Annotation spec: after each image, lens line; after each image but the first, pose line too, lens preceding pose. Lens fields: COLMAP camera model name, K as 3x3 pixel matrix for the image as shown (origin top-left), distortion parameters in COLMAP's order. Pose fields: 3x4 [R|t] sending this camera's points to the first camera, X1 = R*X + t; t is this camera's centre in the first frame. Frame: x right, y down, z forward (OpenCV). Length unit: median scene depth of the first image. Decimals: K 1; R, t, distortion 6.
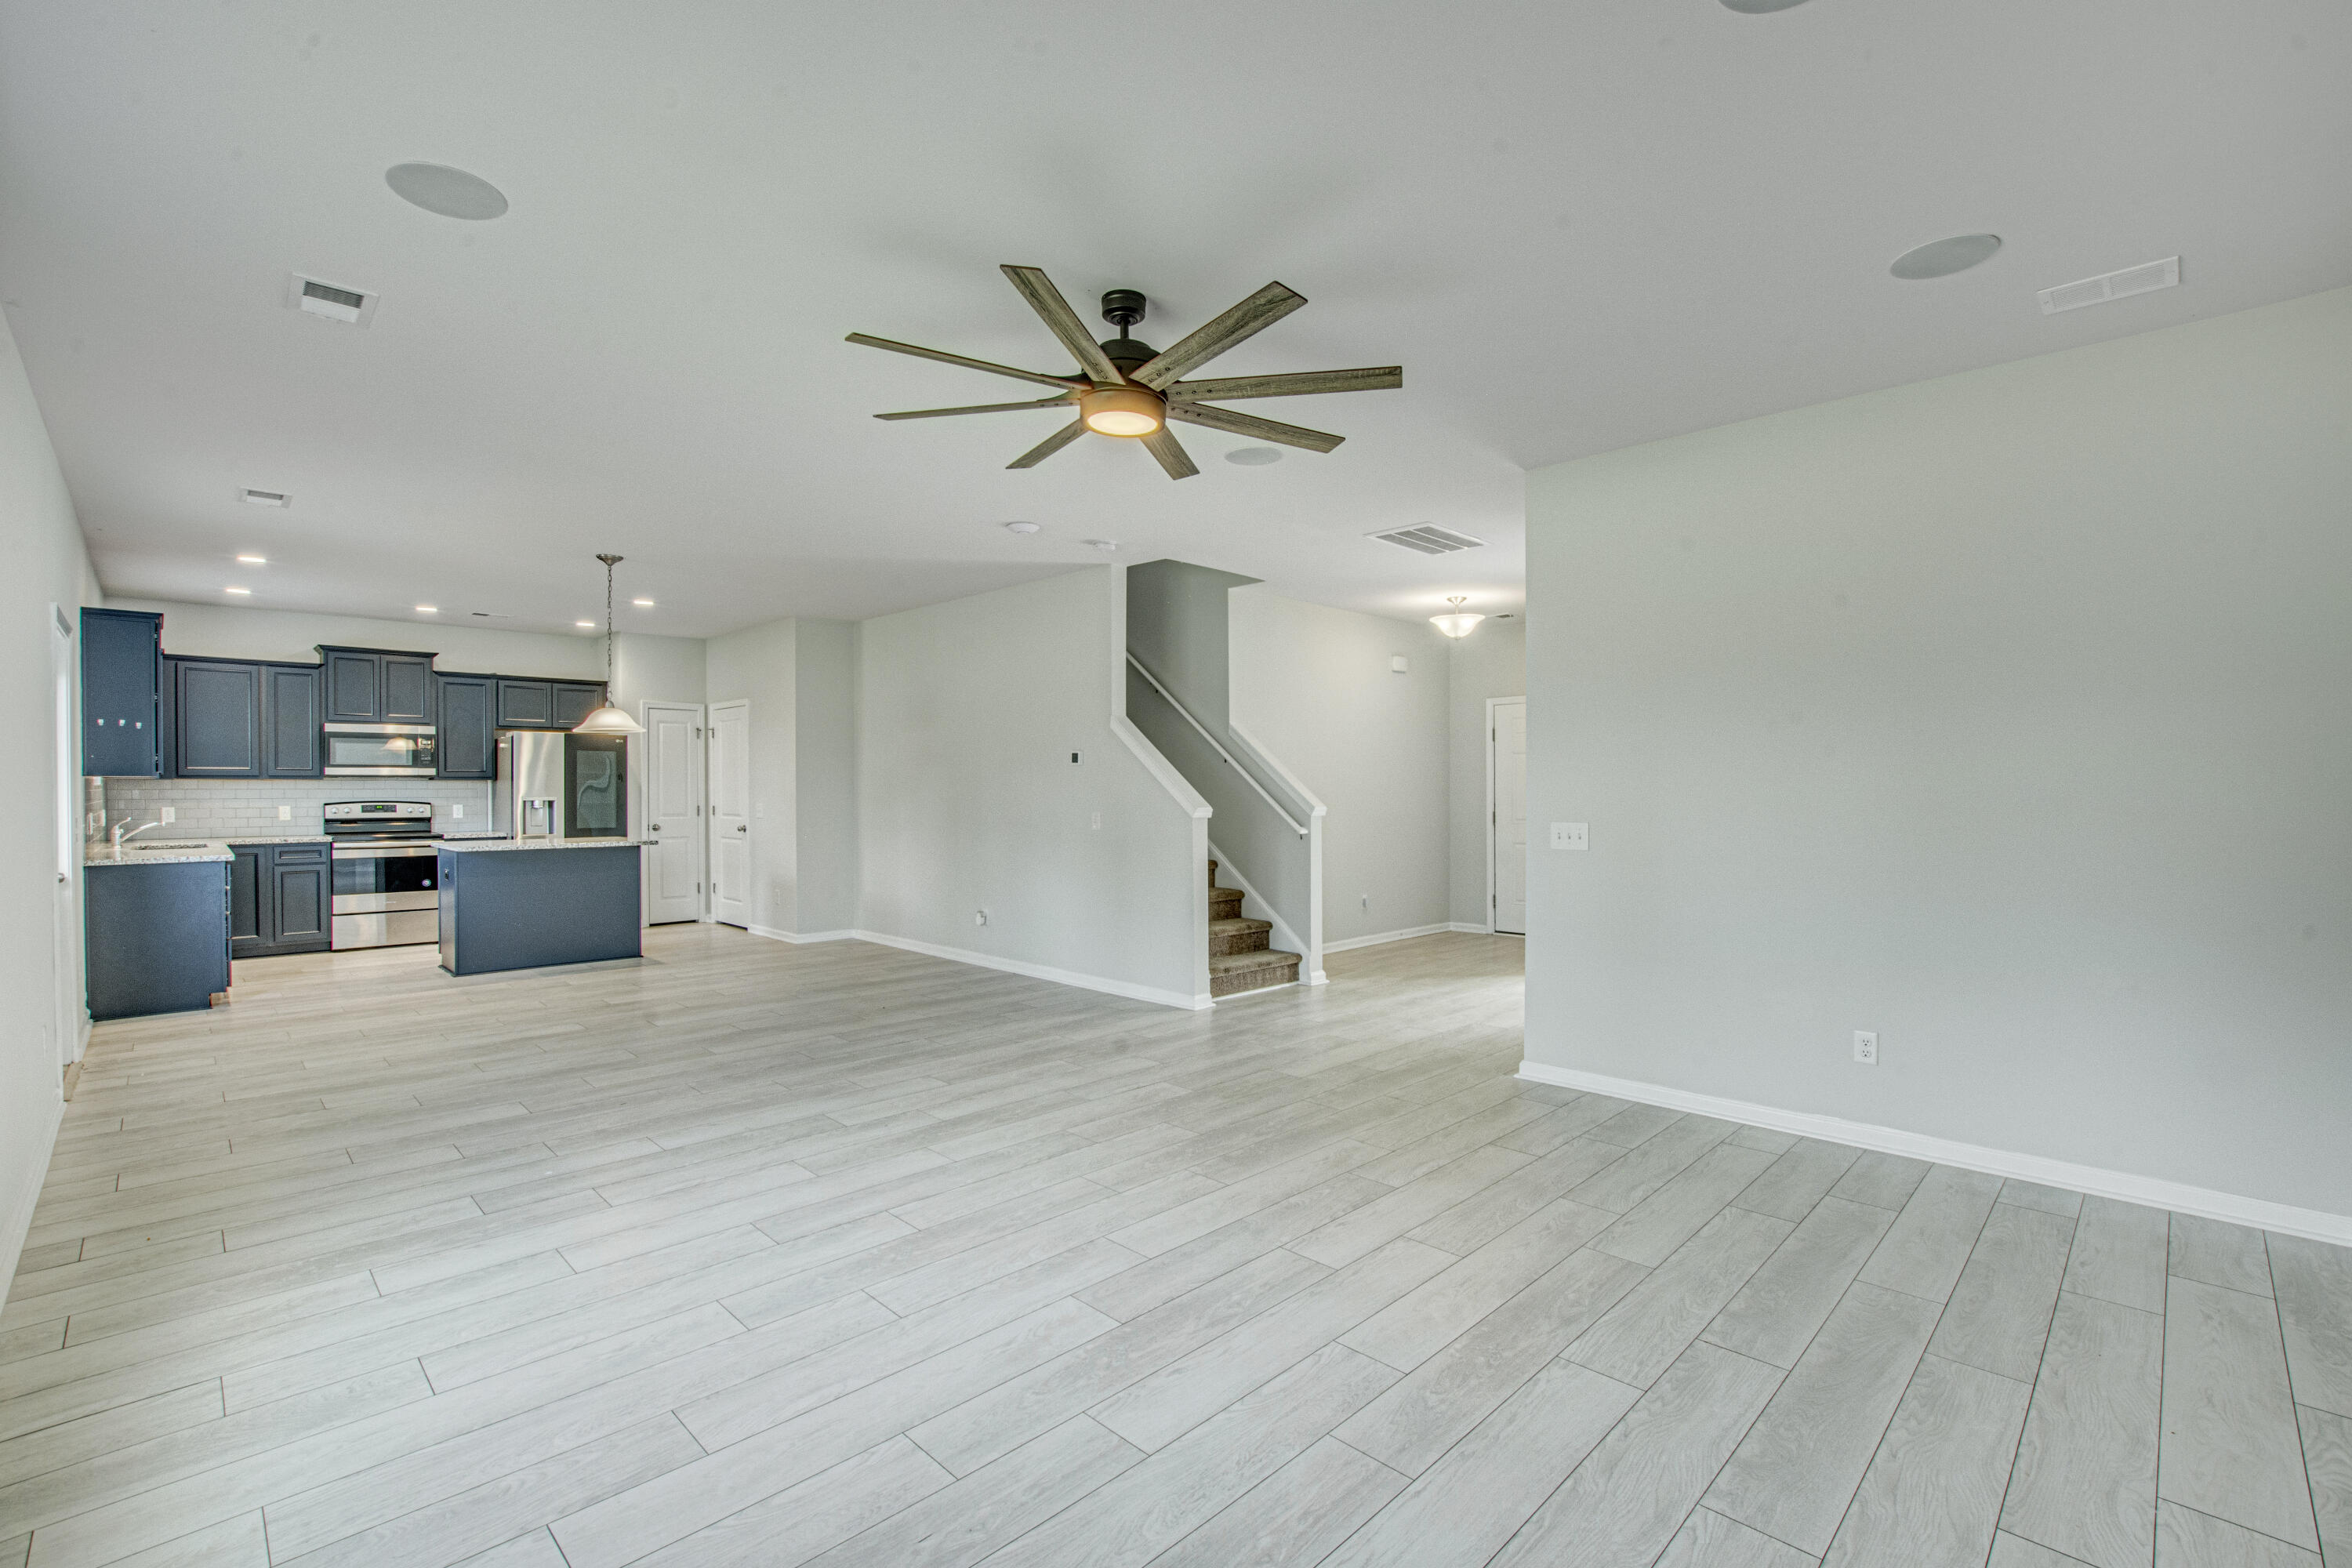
lens RADIAL K [[1036.4, 0, 1145.6], [0, 1036.4, 799.3], [0, 0, 1]] dist [-0.009221, 0.001350]
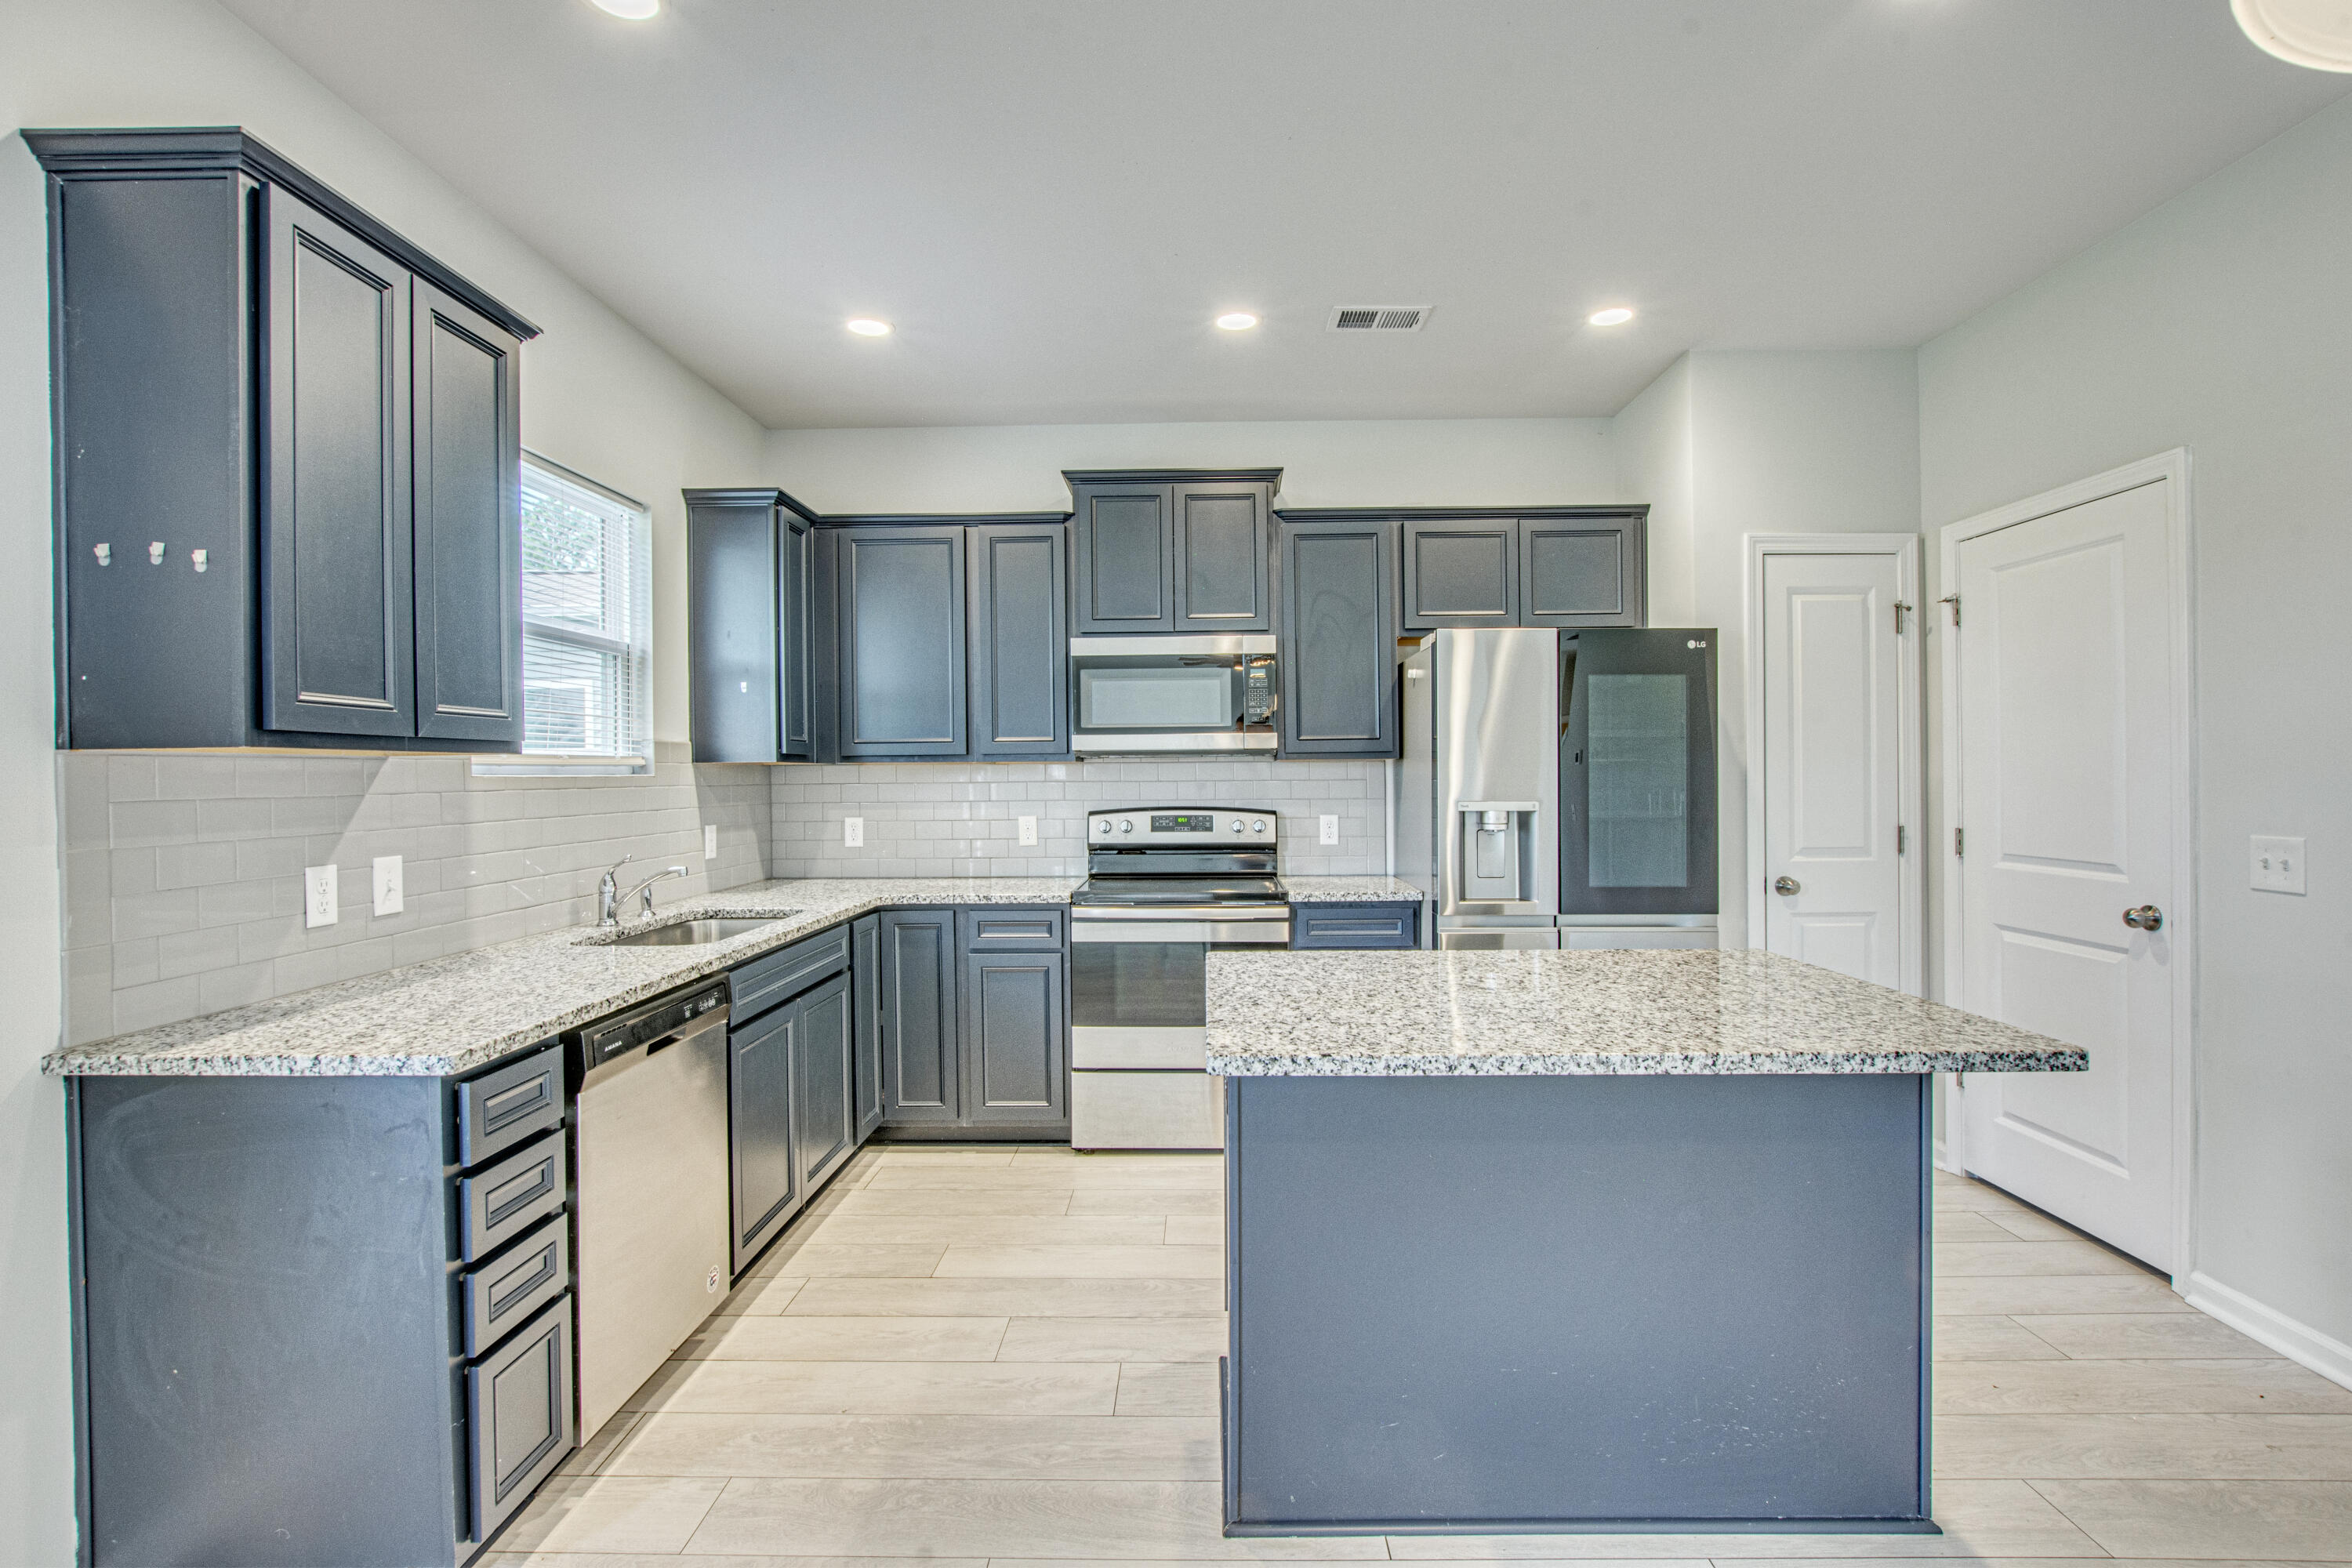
lens RADIAL K [[1079.5, 0, 1192.5], [0, 1079.5, 777.5], [0, 0, 1]] dist [-0.014731, 0.002510]
pose [[0.711525, -0.003136, -0.702654, -0.398236], [-0.000770, 0.999986, -0.005242, -0.008969], [0.702661, 0.004270, 0.711512, 0.657243]]
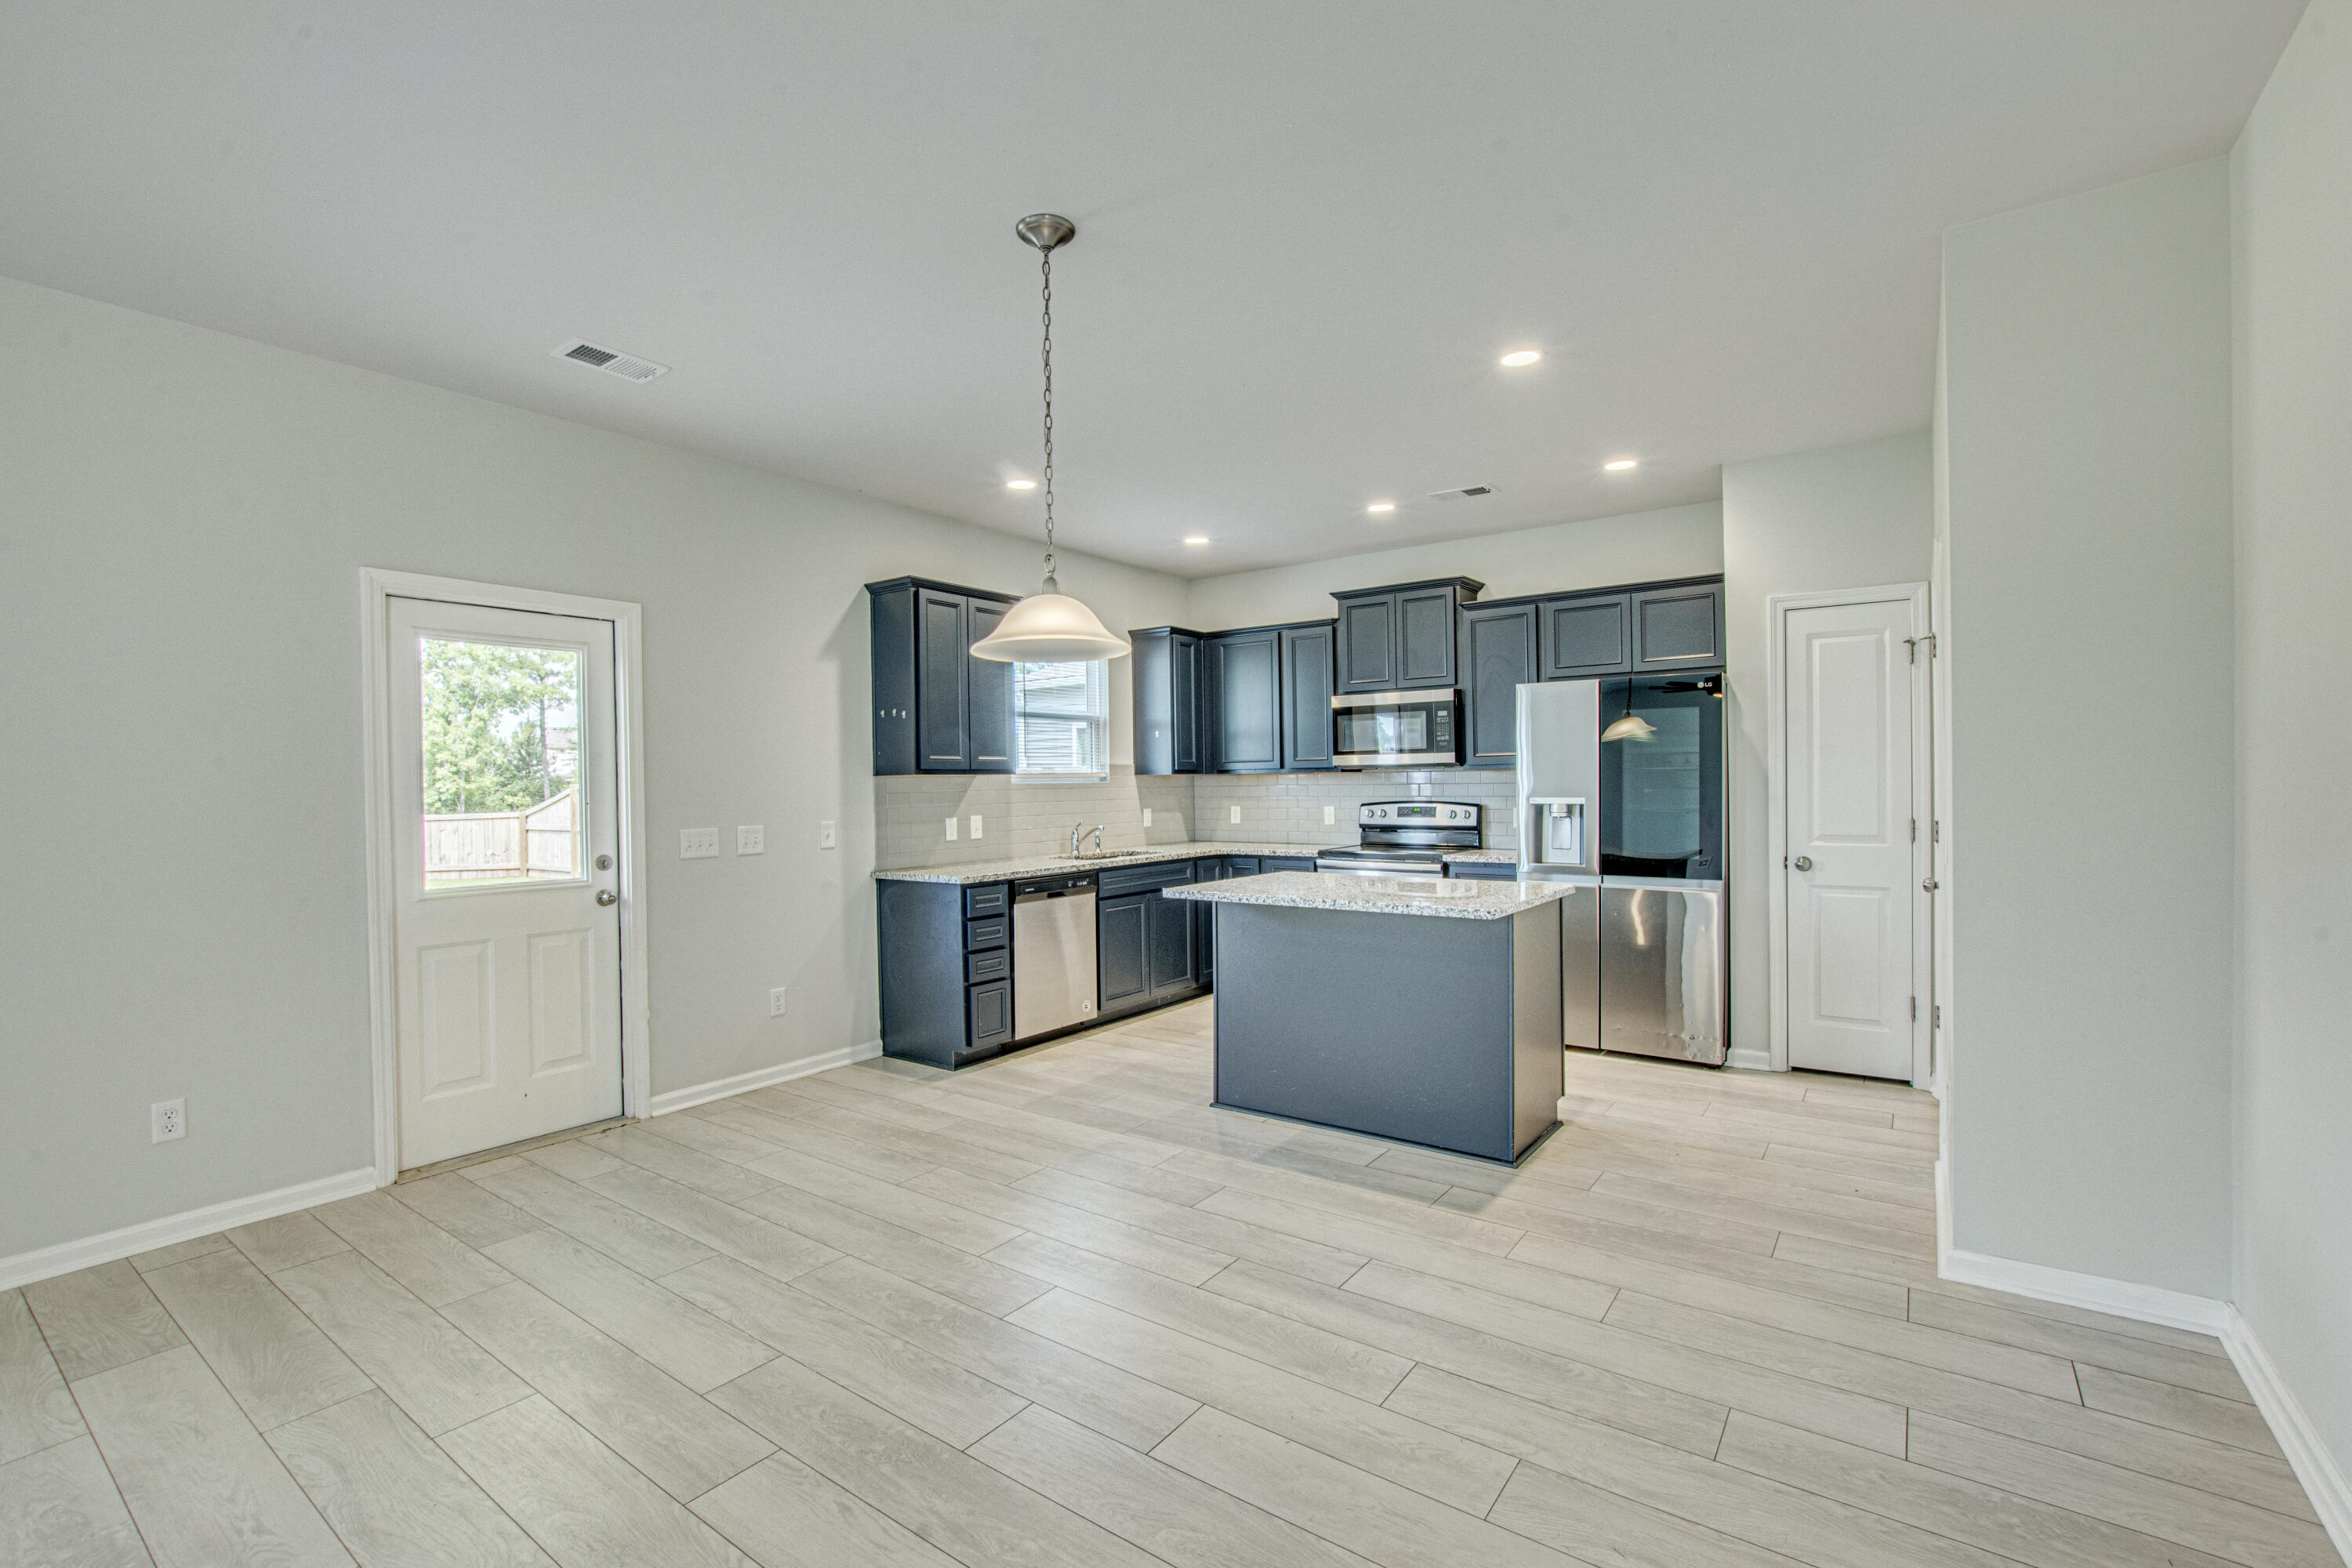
lens RADIAL K [[1036.4, 0, 1191.0], [0, 1036.4, 790.2], [0, 0, 1]] dist [-0.009221, 0.001350]
pose [[0.193719, 0.004984, -0.981044, -0.078501], [0.001641, 0.999984, 0.005405, -0.009709], [0.981056, -0.002657, 0.193708, 0.710811]]
